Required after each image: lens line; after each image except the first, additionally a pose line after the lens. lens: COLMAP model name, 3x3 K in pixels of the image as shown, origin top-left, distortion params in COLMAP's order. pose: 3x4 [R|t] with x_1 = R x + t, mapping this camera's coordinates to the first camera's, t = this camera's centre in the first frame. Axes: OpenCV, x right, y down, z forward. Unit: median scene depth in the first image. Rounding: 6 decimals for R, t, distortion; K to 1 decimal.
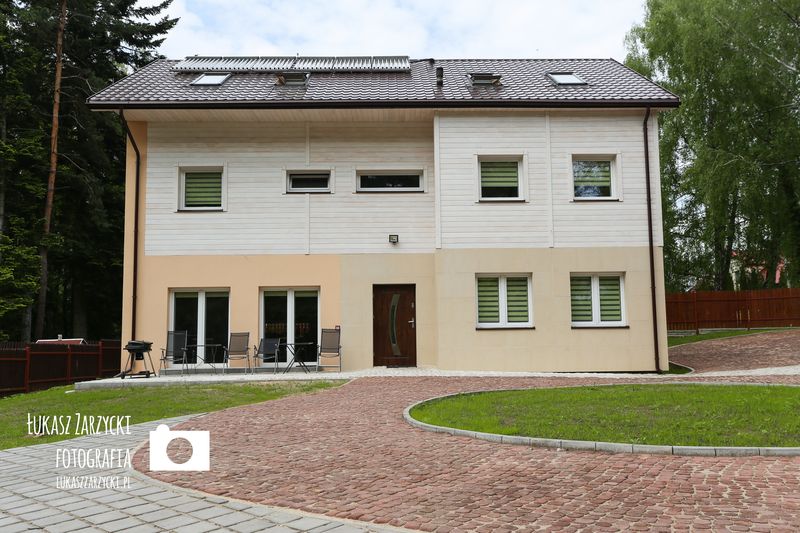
lens RADIAL K [[757.8, 0, 393.4], [0, 757.8, 262.9], [0, 0, 1]] dist [0.030631, 0.000000]
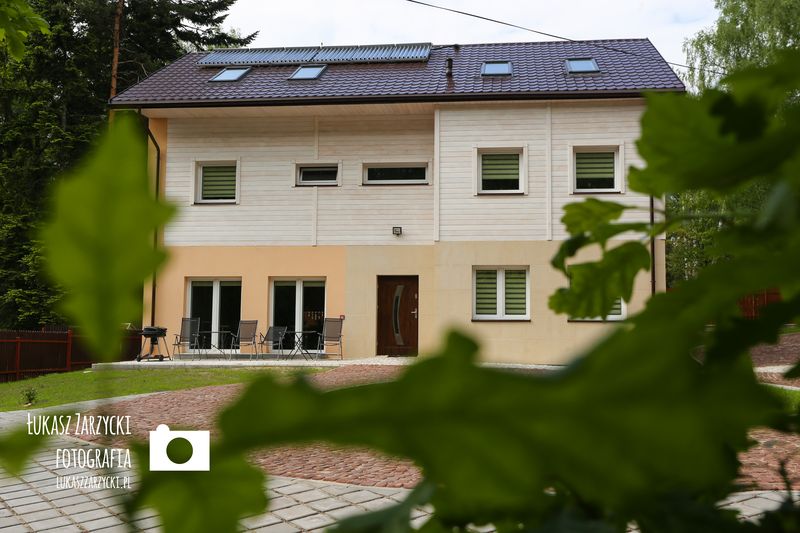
lens RADIAL K [[865.9, 0, 405.2], [0, 865.9, 265.6], [0, 0, 1]] dist [0.023643, 0.000000]
pose [[0.991040, 0.007327, -0.133365, 0.165775], [-0.004030, 0.999680, 0.024977, -0.014218], [0.133506, -0.024216, 0.990752, -0.149722]]
